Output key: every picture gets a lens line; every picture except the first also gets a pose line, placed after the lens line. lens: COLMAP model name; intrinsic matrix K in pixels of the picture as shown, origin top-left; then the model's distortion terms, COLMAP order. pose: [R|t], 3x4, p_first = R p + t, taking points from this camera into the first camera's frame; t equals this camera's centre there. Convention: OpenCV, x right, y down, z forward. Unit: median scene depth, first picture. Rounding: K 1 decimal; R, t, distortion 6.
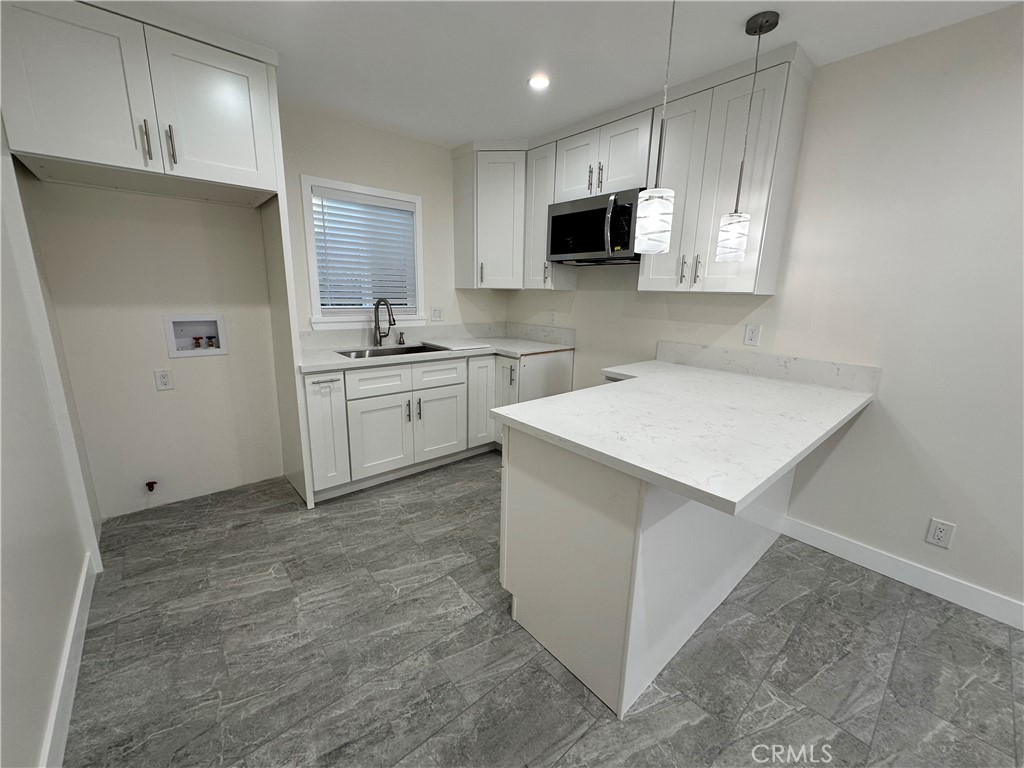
lens RADIAL K [[407.7, 0, 511.6], [0, 407.7, 382.2], [0, 0, 1]] dist [-0.001195, 0.000364]
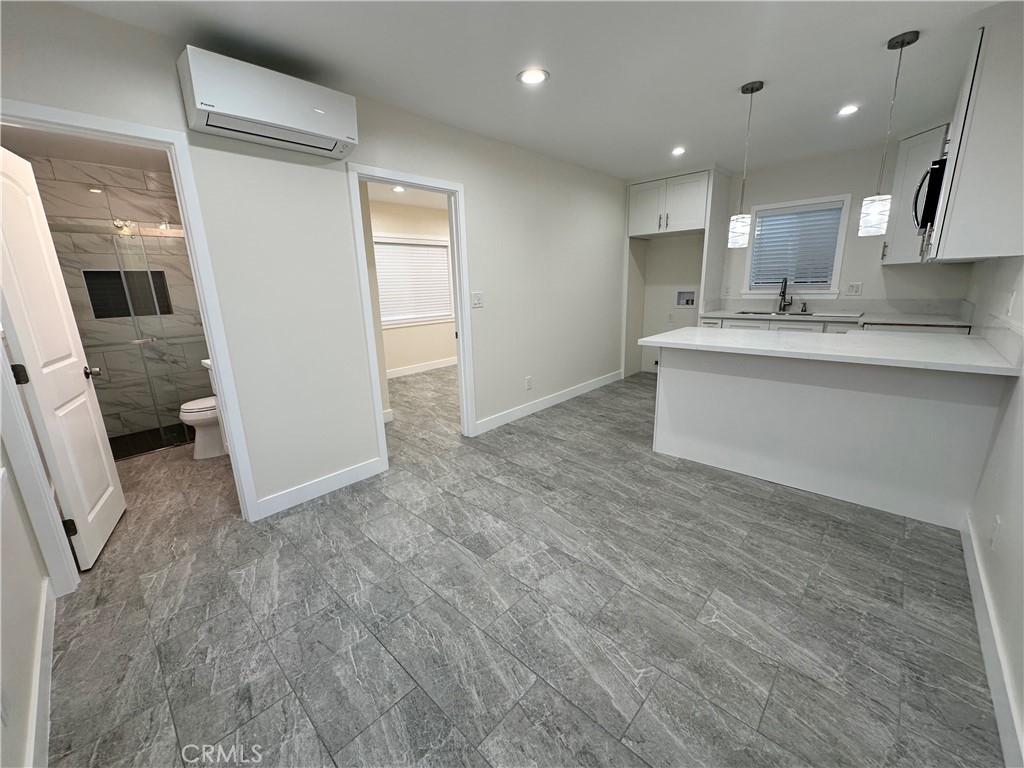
lens RADIAL K [[407.7, 0, 511.6], [0, 407.7, 382.2], [0, 0, 1]] dist [-0.001195, 0.000364]
pose [[0.100044, 0.210263, -0.972513, 1.526570], [-0.187346, 0.963914, 0.189132, 0.087862], [0.977186, 0.163275, 0.135825, -0.130268]]
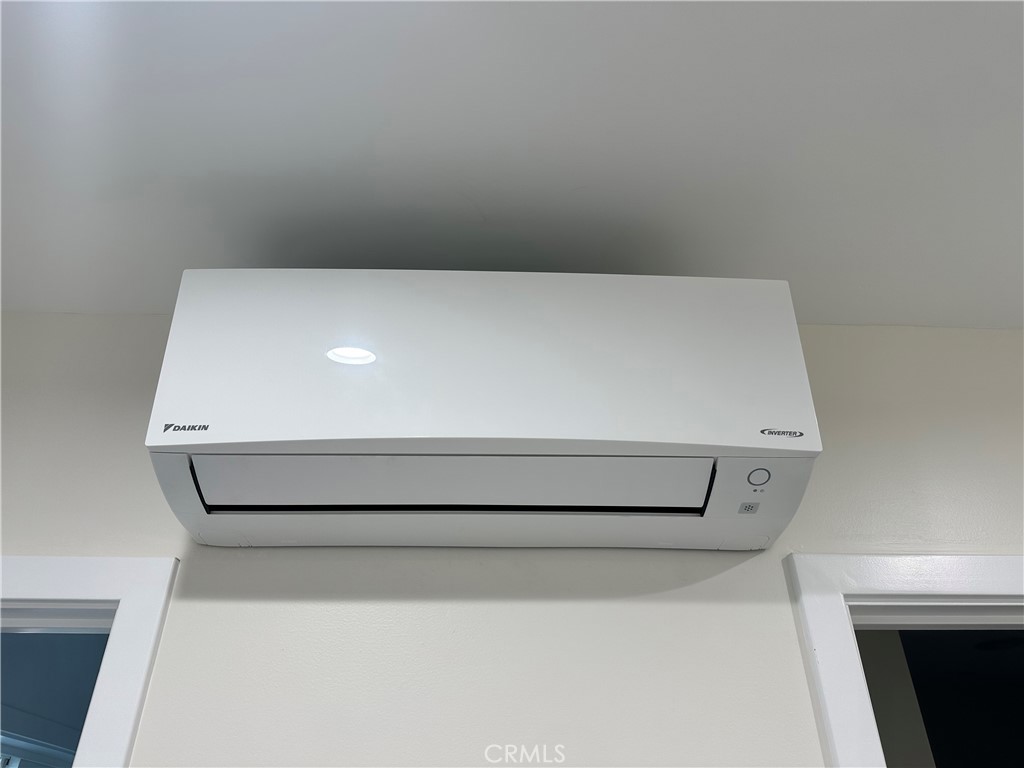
lens RADIAL K [[756.4, 0, 512.0], [0, 756.4, 384.0], [0, 0, 1]] dist [0.001433, -0.013938]
pose [[-0.633505, -0.443819, -0.633795, 0.651469], [-0.180382, 0.881277, -0.436821, -0.072426], [0.752419, -0.162403, -0.638351, -0.353176]]
